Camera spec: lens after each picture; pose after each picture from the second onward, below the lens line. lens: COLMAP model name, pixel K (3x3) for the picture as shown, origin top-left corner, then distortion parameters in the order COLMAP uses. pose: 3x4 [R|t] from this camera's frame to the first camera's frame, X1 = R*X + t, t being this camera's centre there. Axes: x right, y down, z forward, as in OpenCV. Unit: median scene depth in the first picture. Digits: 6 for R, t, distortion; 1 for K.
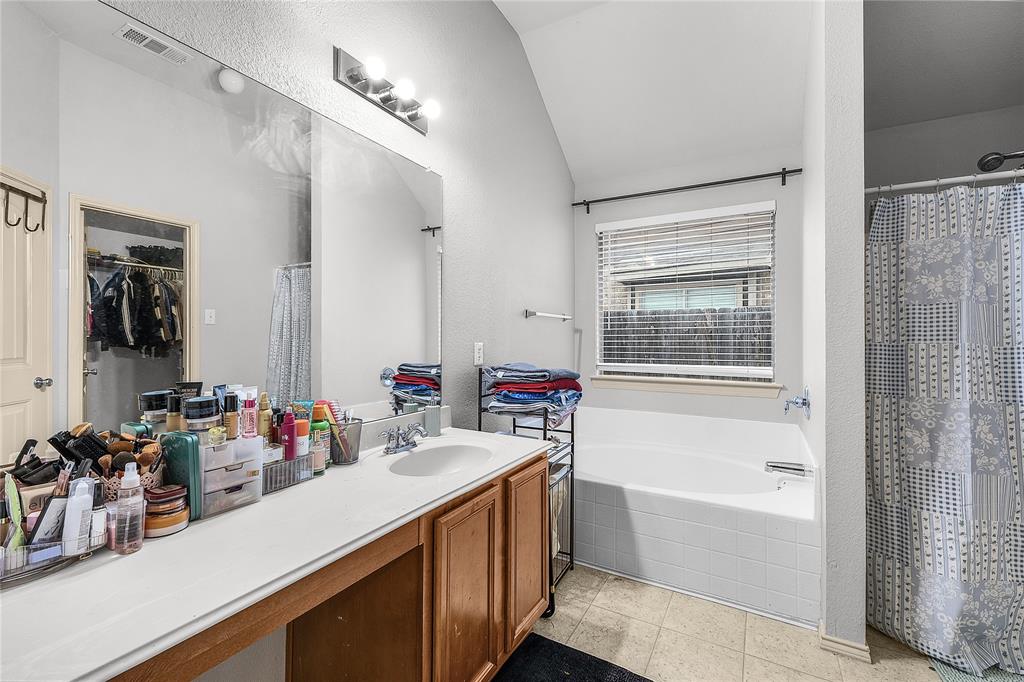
lens RADIAL K [[440.6, 0, 511.3], [0, 440.6, 333.5], [0, 0, 1]] dist [0.007958, -0.001417]
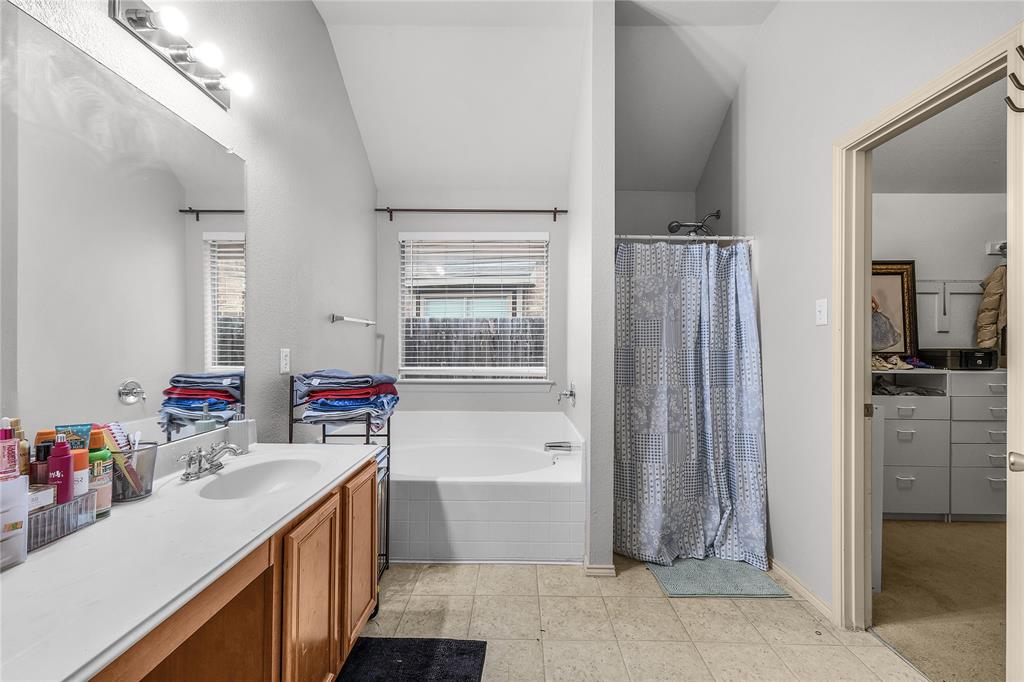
lens RADIAL K [[440.6, 0, 510.9], [0, 440.6, 341.8], [0, 0, 1]] dist [0.007958, -0.001417]
pose [[0.872044, 0.002356, 0.489422, -0.146958], [-0.006512, 0.999956, 0.006788, -0.003808], [-0.489385, -0.009106, 0.872020, -0.041385]]
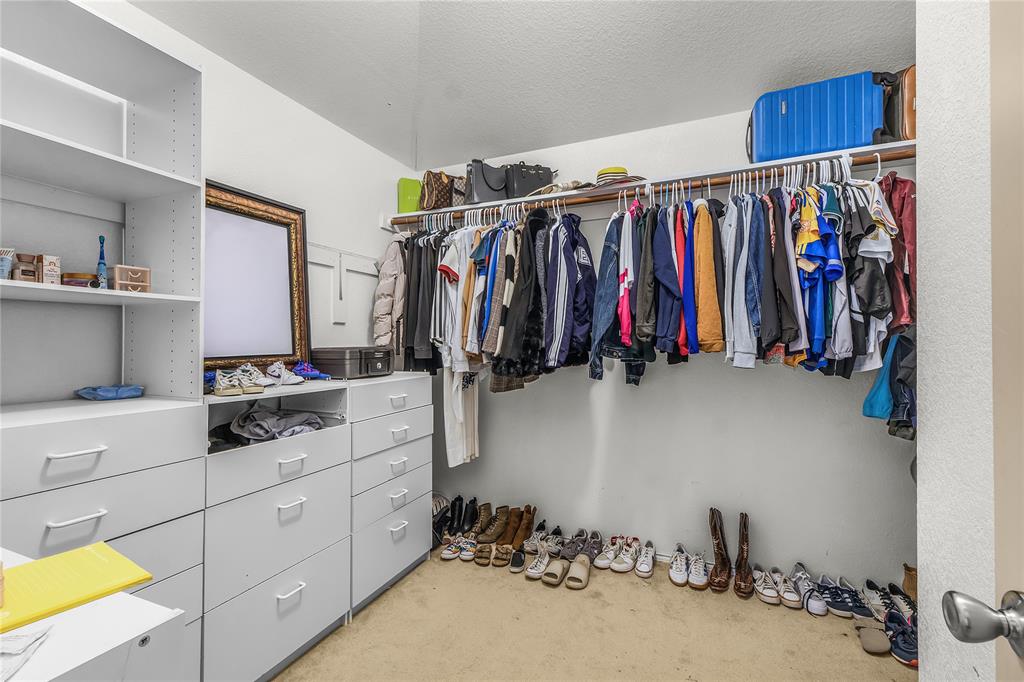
lens RADIAL K [[440.6, 0, 513.4], [0, 440.6, 338.7], [0, 0, 1]] dist [0.007958, -0.001417]
pose [[-0.110763, 0.005092, 0.993834, 0.312995], [-0.004331, 0.999975, -0.005606, -0.000282], [-0.993837, -0.004925, -0.110738, 0.107177]]
